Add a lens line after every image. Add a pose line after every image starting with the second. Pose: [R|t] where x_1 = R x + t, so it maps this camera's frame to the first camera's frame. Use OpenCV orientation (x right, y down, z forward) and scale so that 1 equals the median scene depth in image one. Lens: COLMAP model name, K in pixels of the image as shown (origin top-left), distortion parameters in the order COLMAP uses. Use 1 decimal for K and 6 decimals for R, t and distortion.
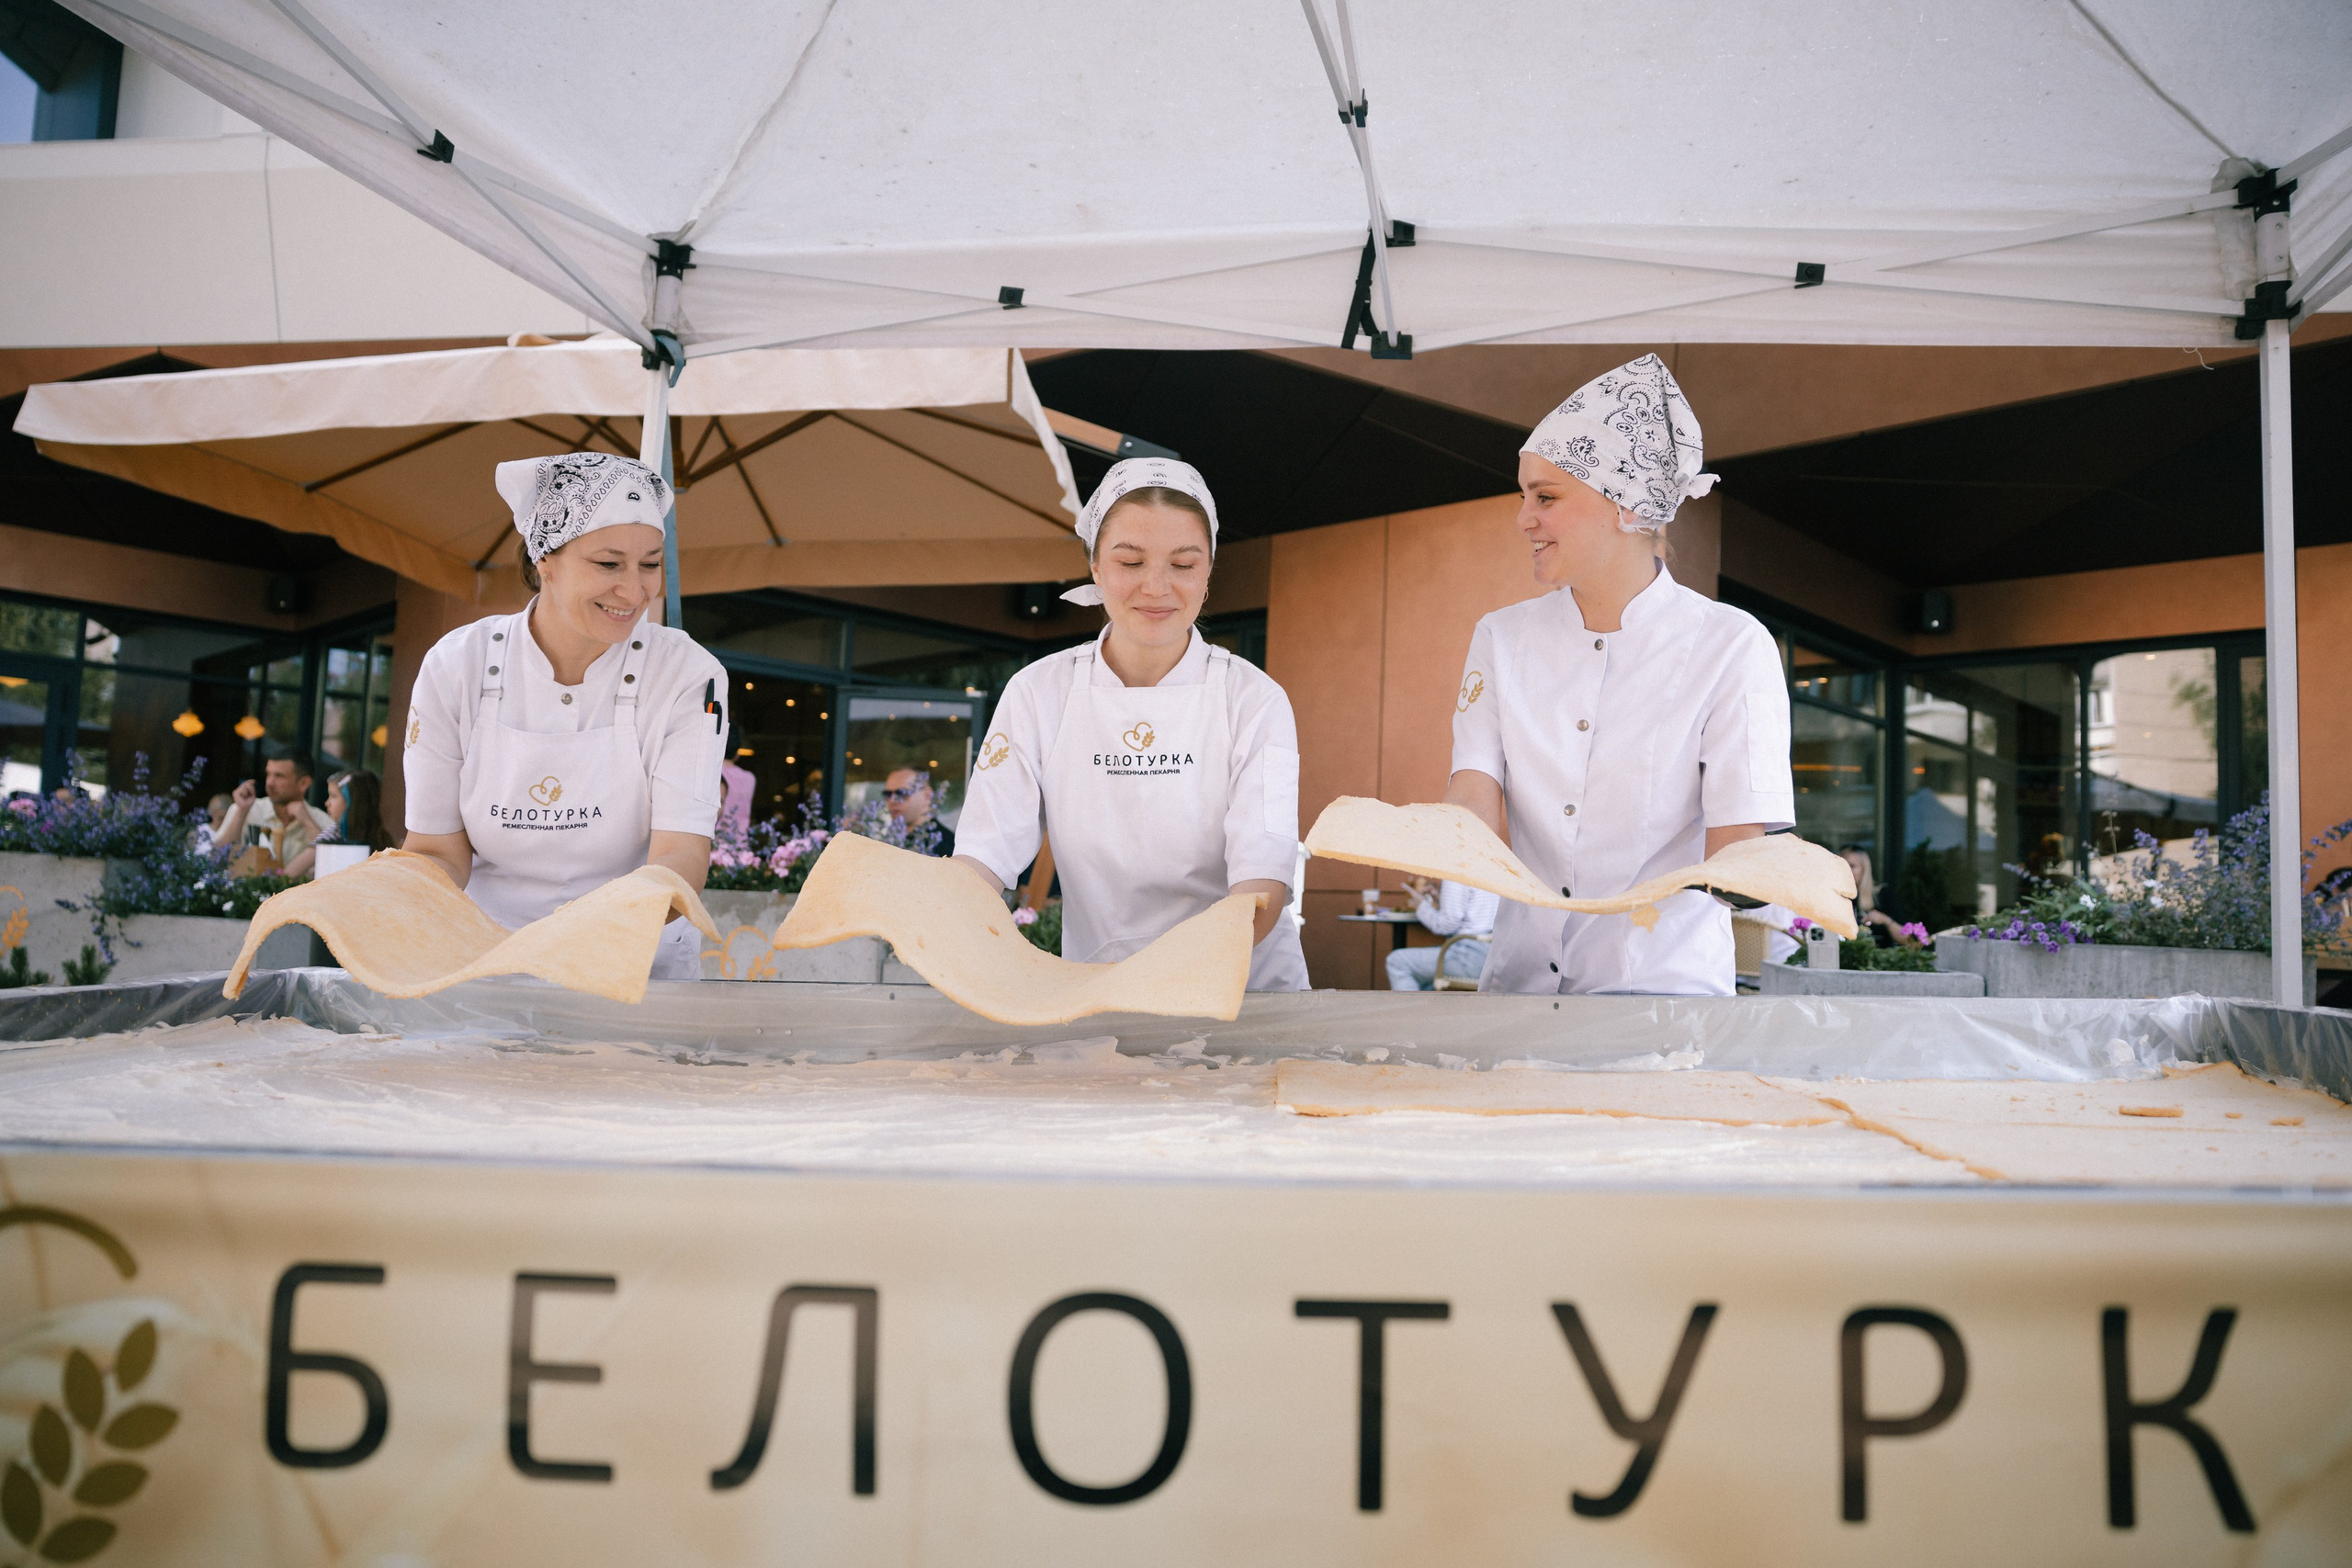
lens RADIAL K [[1691.2, 0, 1160.8], [0, 1691.2, 769.1], [0, 0, 1]] dist [-0.123109, 0.105424]
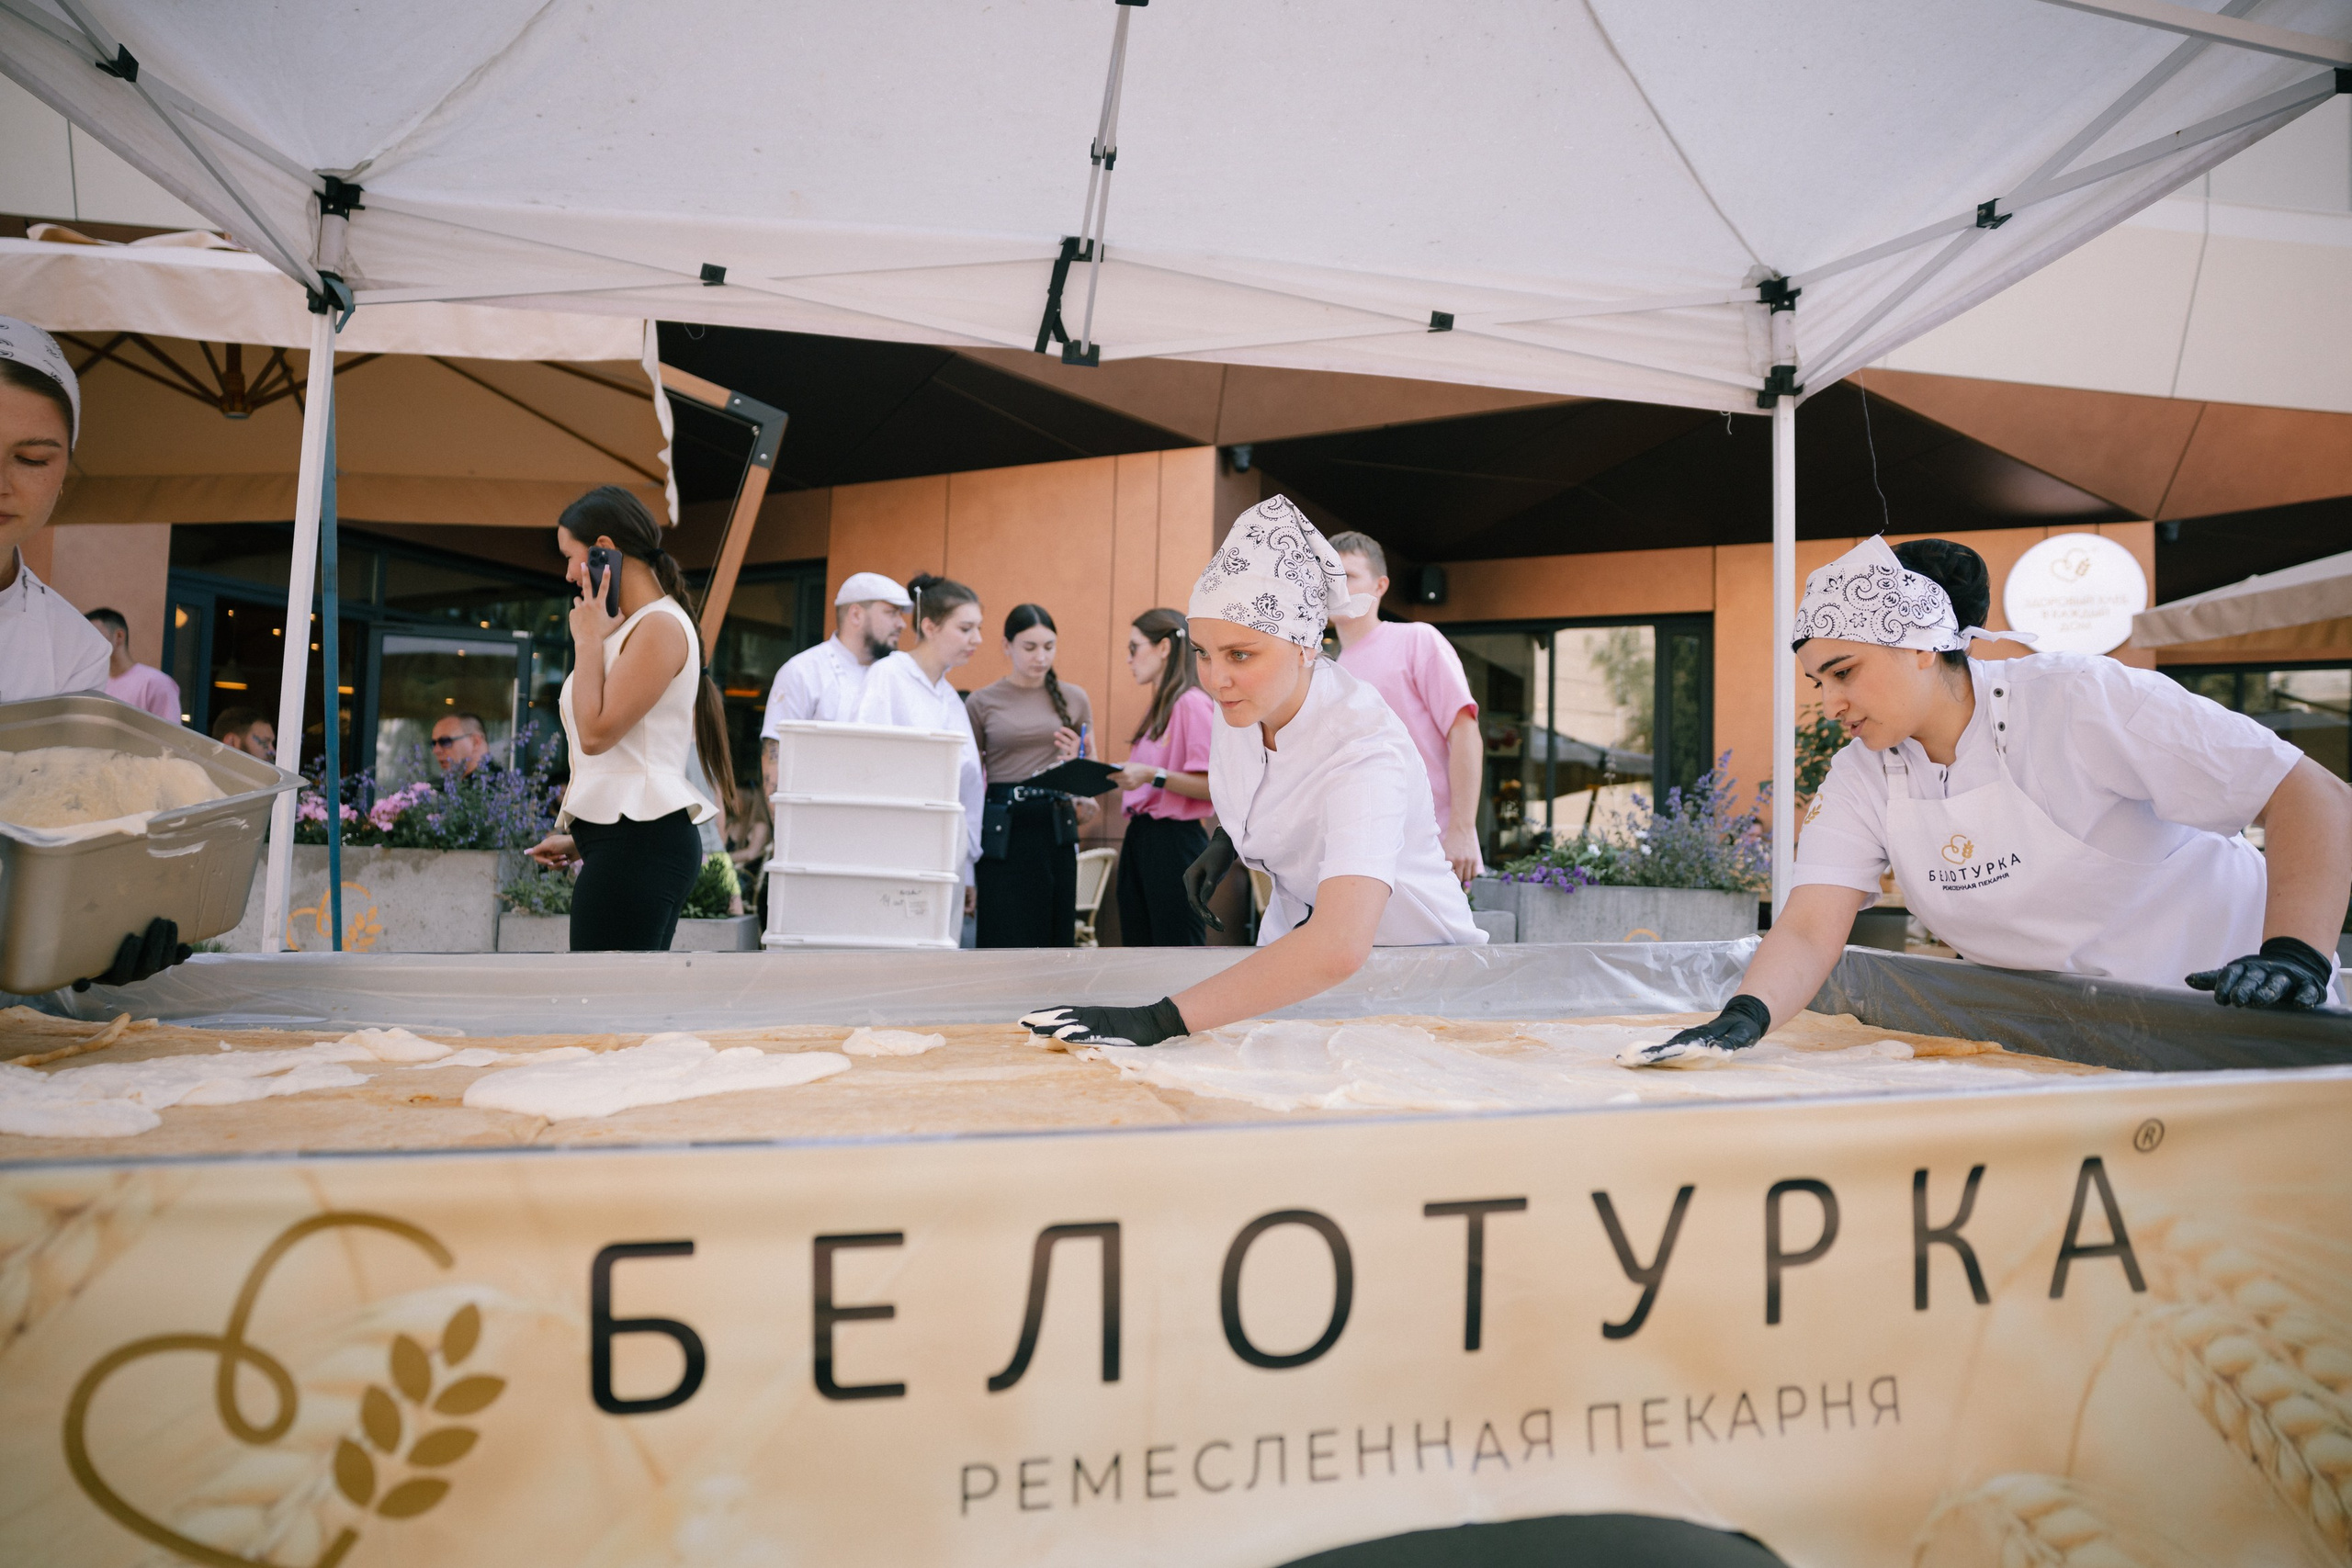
lens RADIAL K [[1648.1, 0, 1176.0], [0, 1648.1, 784.0], [0, 0, 1]] dist [-0.106592, 0.084059]
pose [[0.951880, 0.003626, 0.306448, -0.140017], [-0.017902, 0.998881, 0.043785, -0.021599], [-0.305947, -0.047164, 0.950880, -0.051880]]
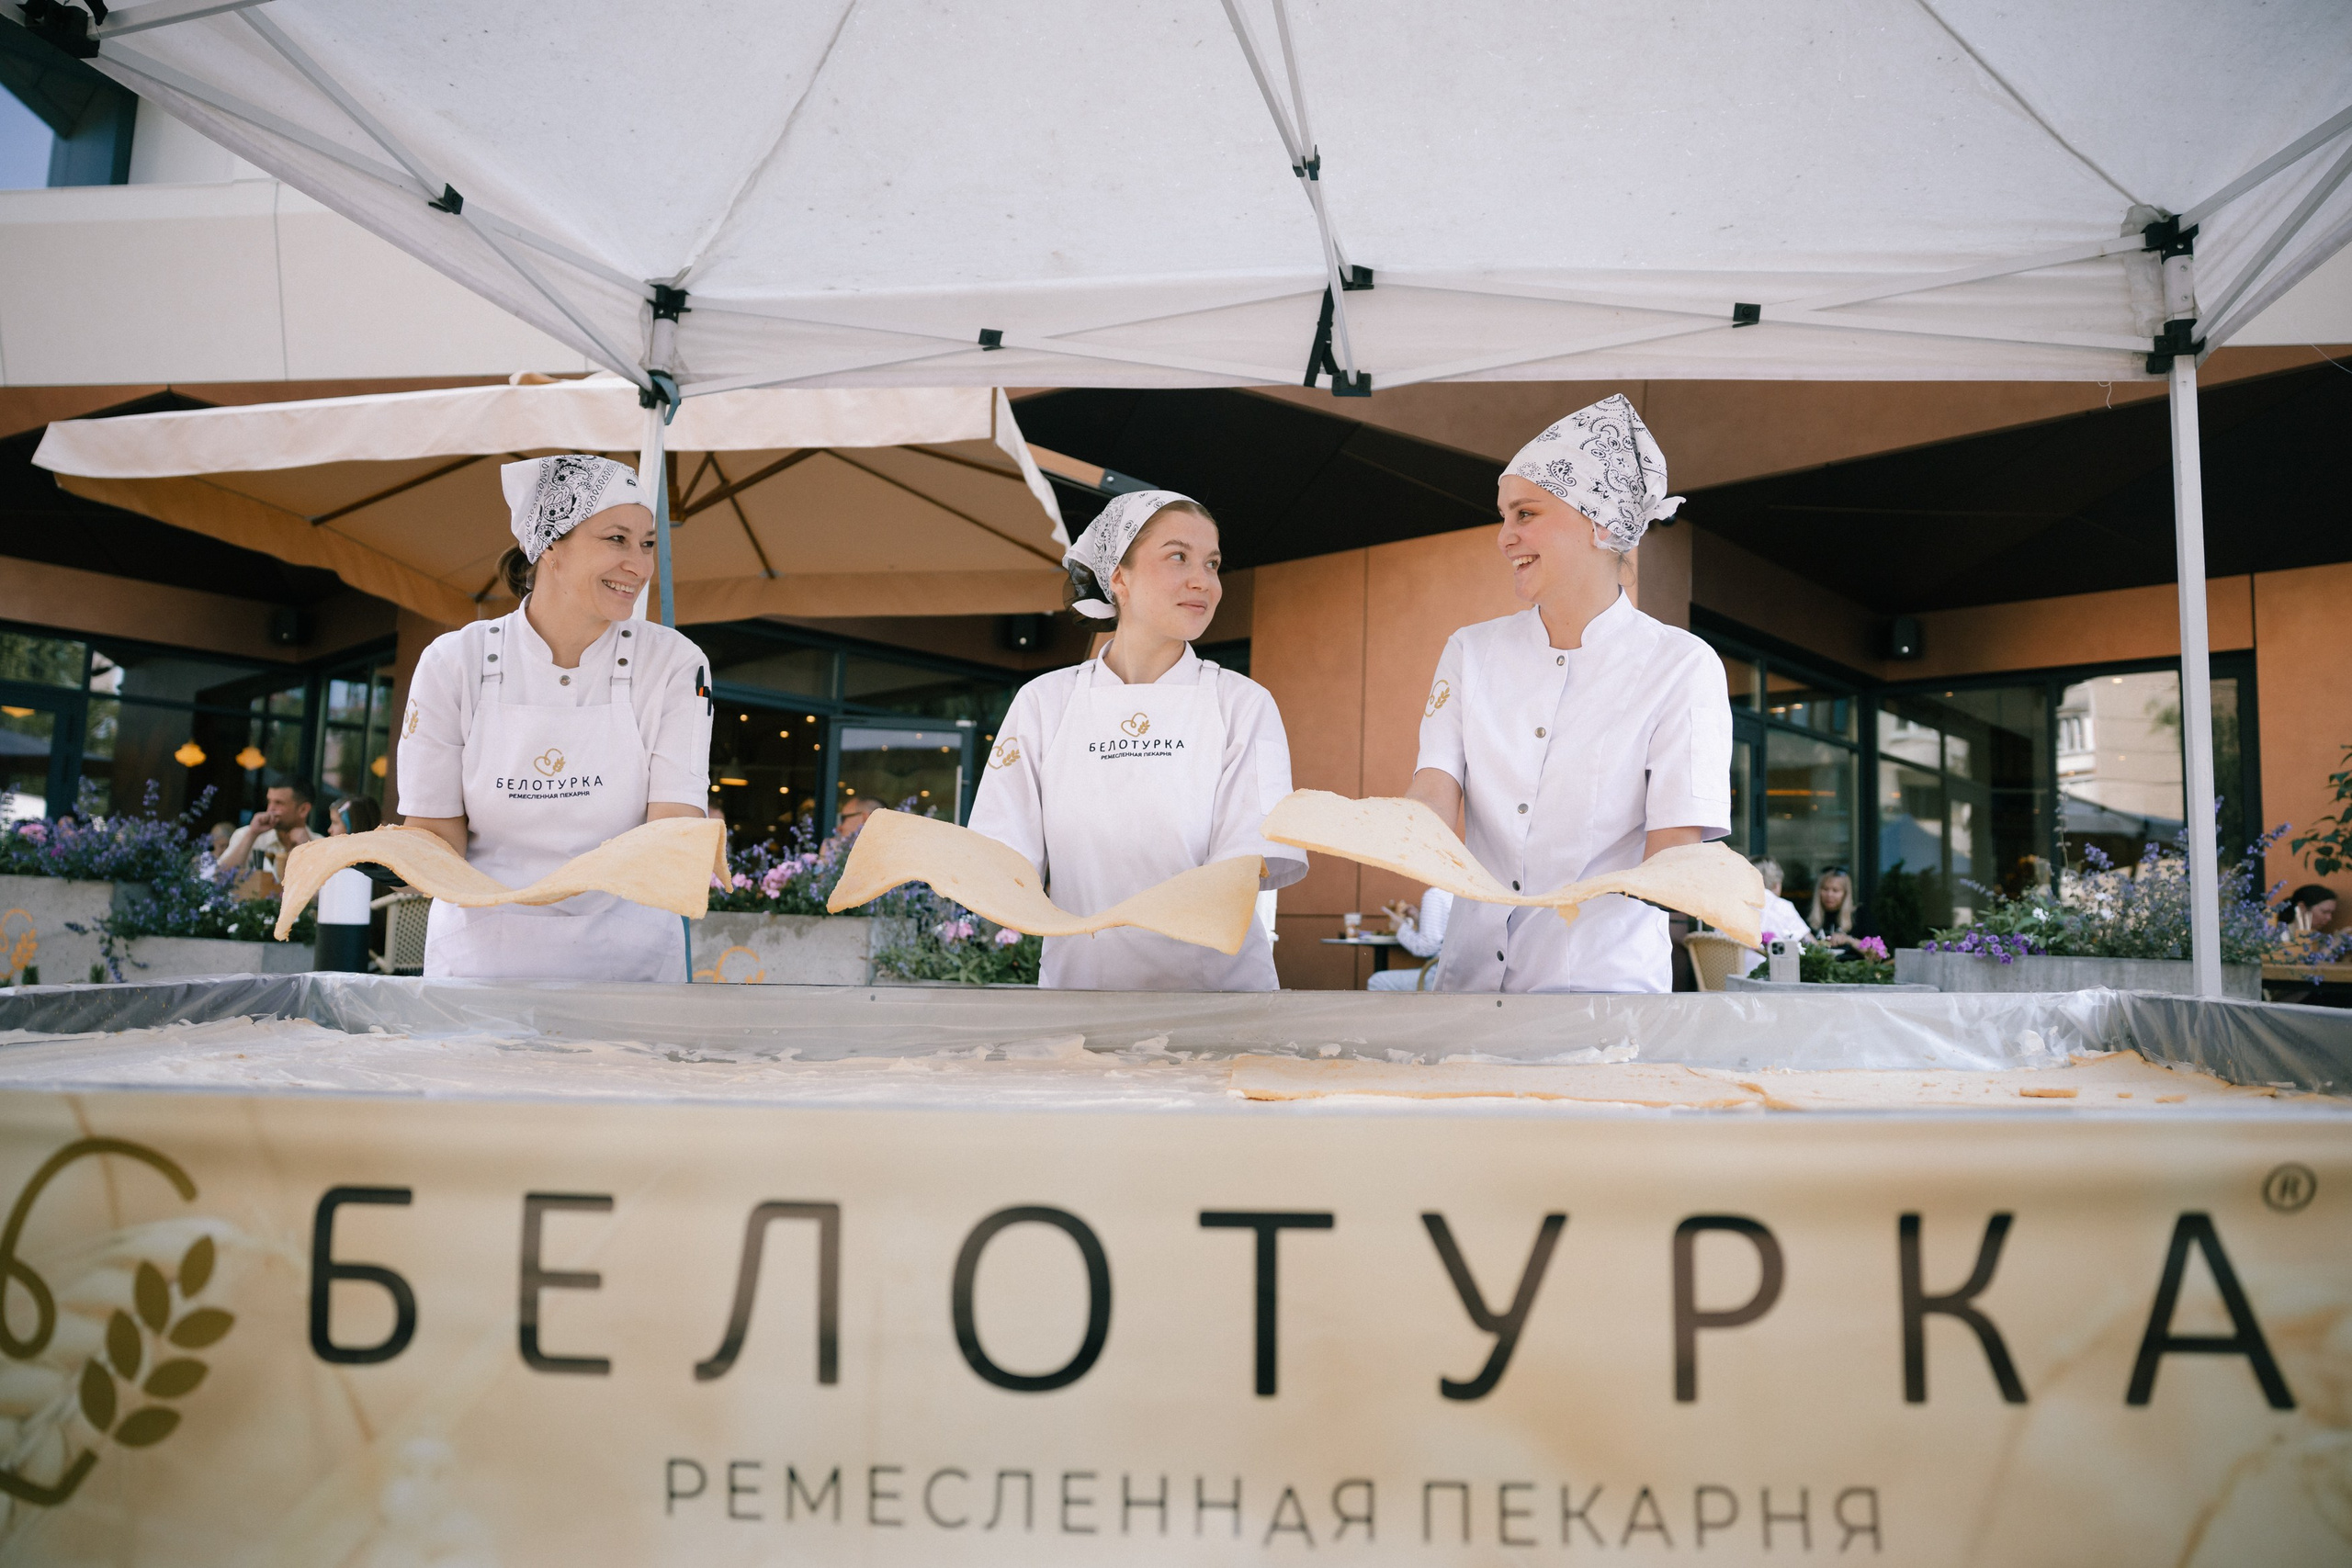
lens RADIAL K [[1678.4, 0, 1151.4], [0, 1678.4, 741.3], [0, 0, 1]] dist [-0.115733, 0.089676]
pose [[0.999993, -0.003783, -0.000382, 0.012890], [0.003767, 0.999387, -0.034813, 0.008900], [0.000513, 0.034811, 0.999394, -0.042892]]
